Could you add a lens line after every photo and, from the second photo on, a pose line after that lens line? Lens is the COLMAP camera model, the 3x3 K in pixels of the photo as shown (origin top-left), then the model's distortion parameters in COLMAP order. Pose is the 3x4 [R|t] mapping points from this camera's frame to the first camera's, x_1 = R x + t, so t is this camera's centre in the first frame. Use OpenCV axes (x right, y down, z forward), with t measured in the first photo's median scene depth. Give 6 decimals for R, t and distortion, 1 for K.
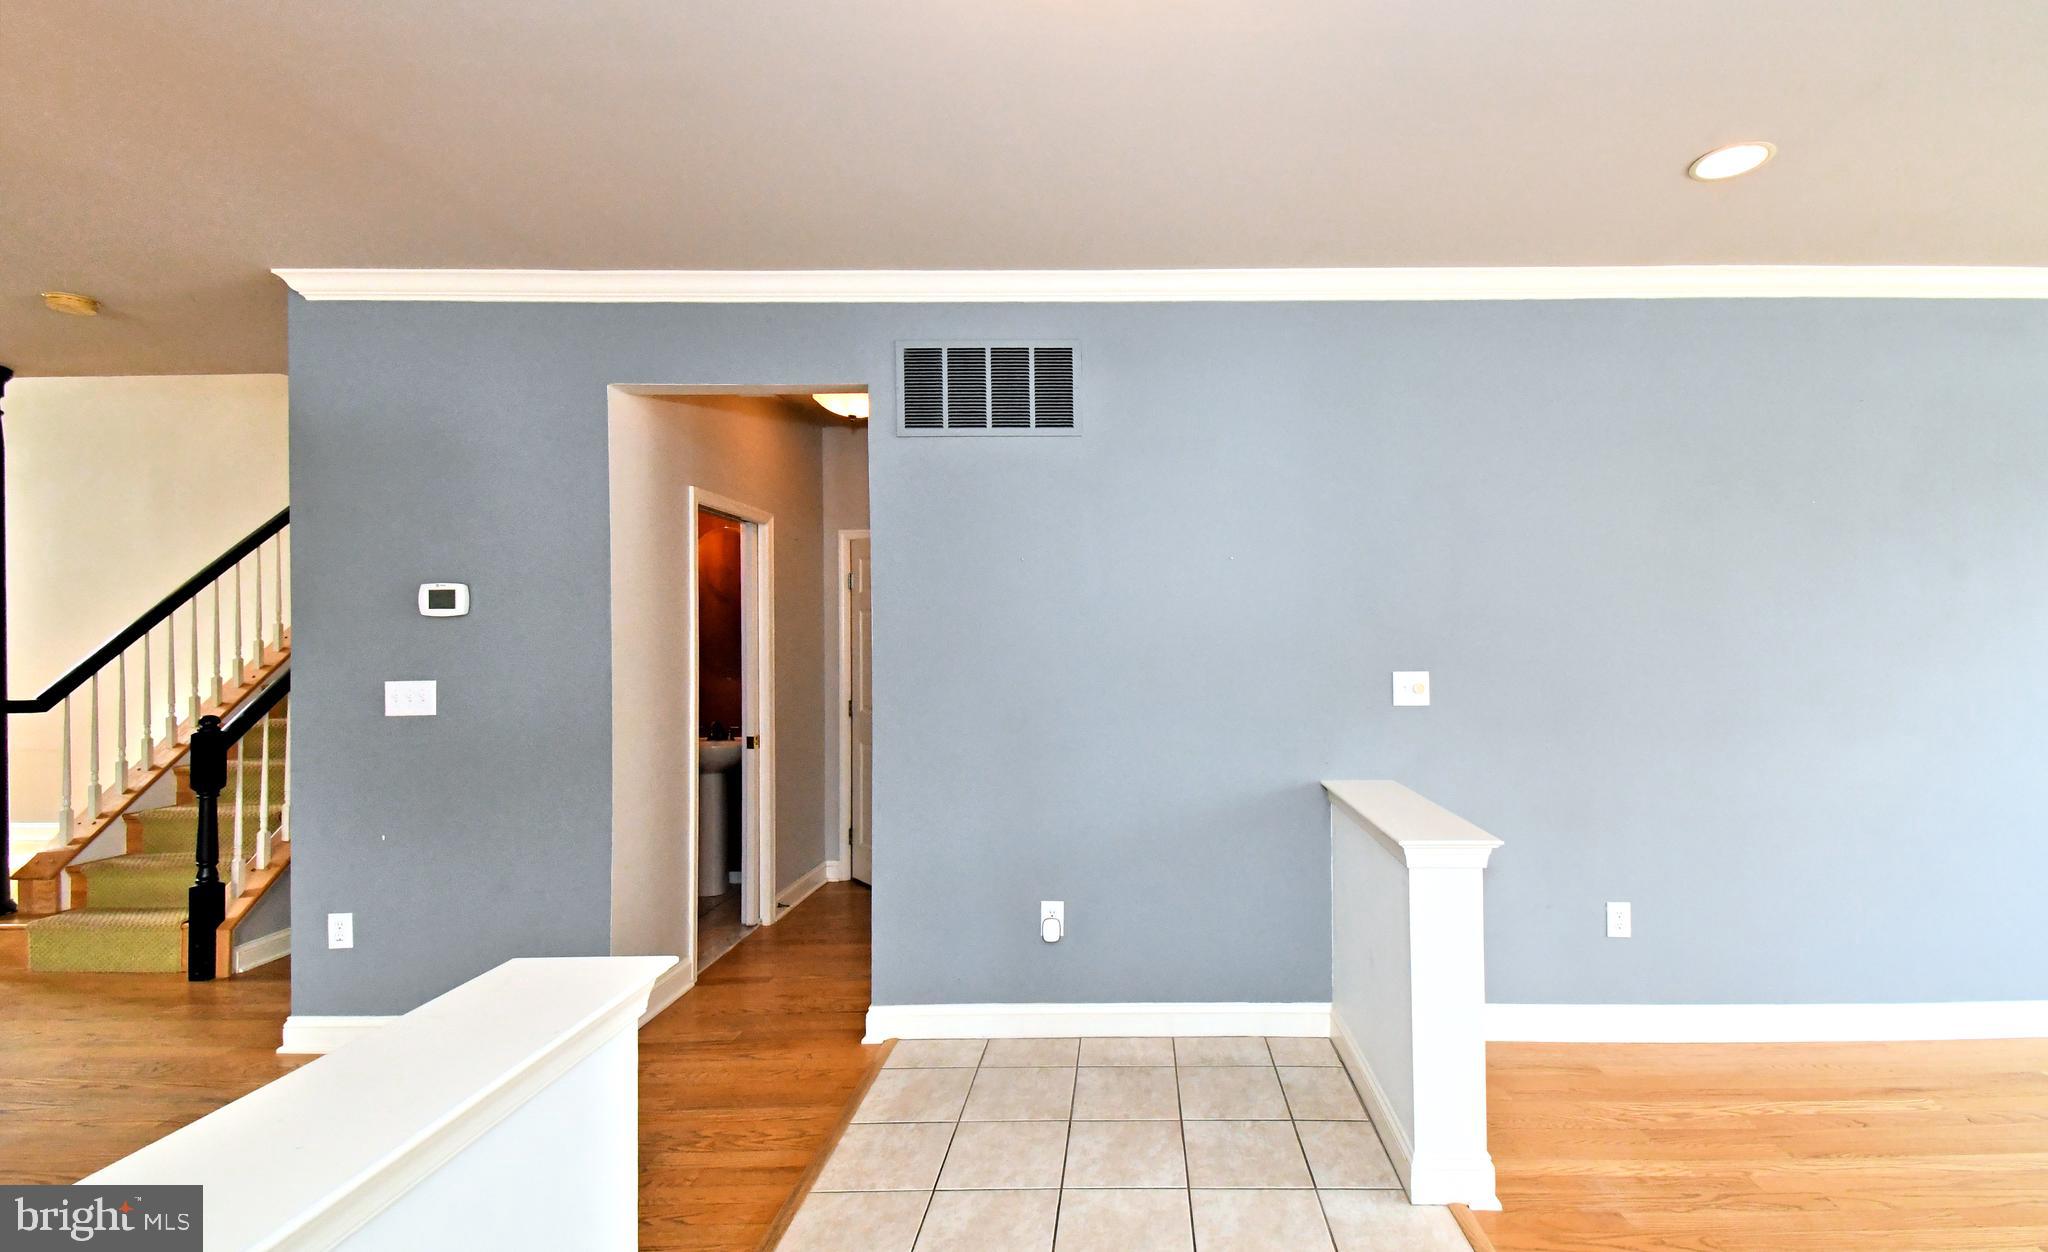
lens RADIAL K [[873.7, 0, 1036.6], [0, 873.7, 634.4], [0, 0, 1]] dist [0.005025, -0.002285]
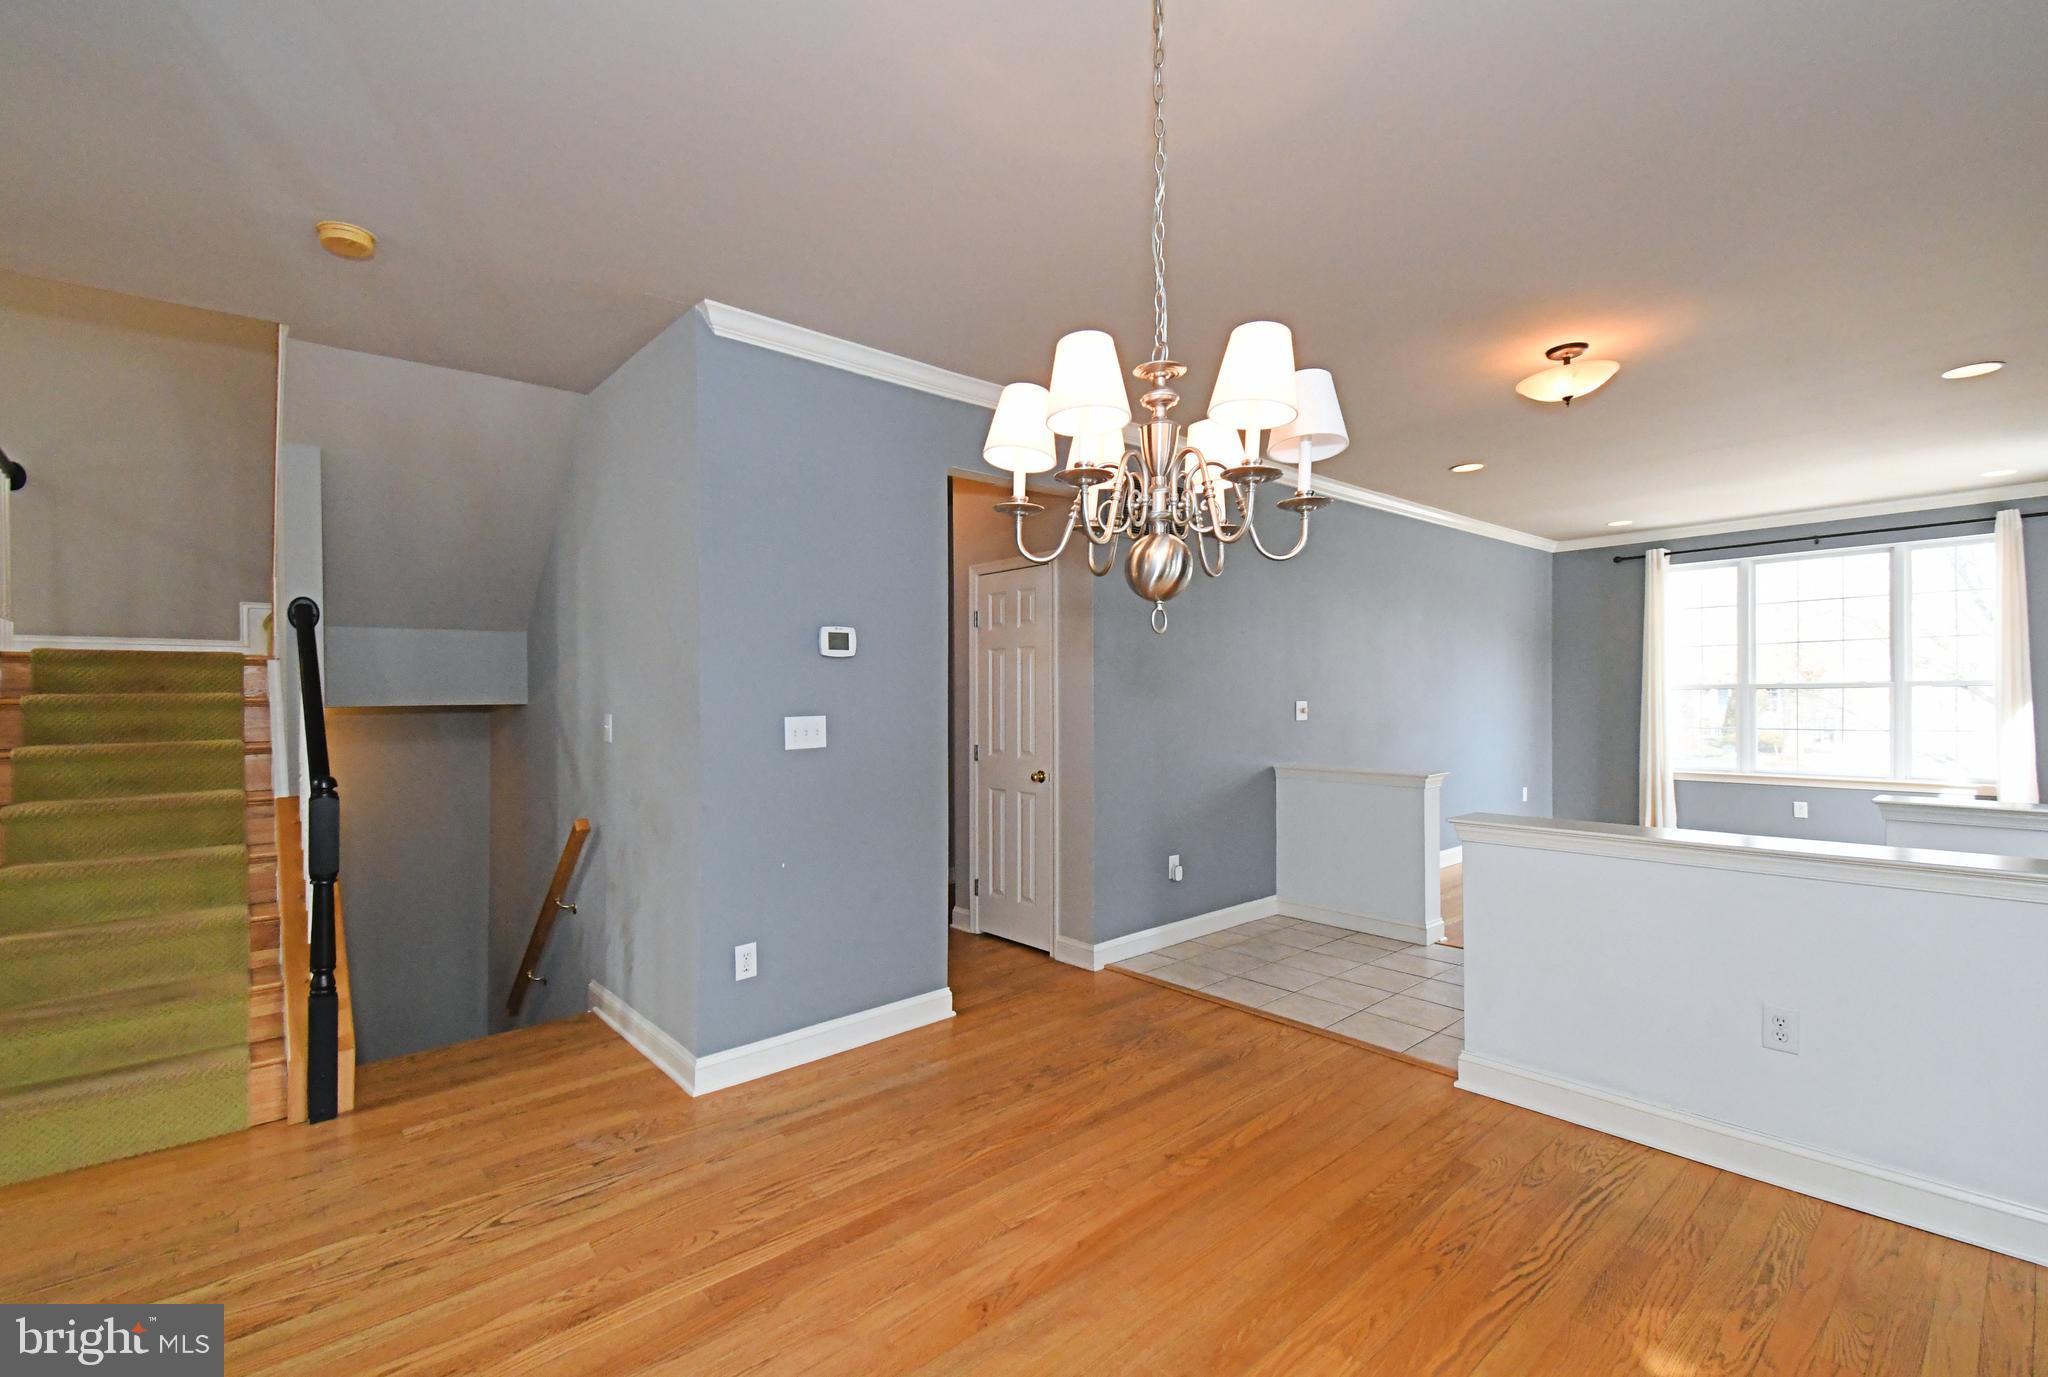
lens RADIAL K [[914.3, 0, 1007.7], [0, 914.3, 705.7], [0, 0, 1]] dist [0.025747, -0.009017]
pose [[0.754115, -0.007925, 0.656695, -0.946355], [0.001871, 0.999949, 0.009918, 0.022247], [-0.656740, -0.006251, 0.754091, -0.005423]]
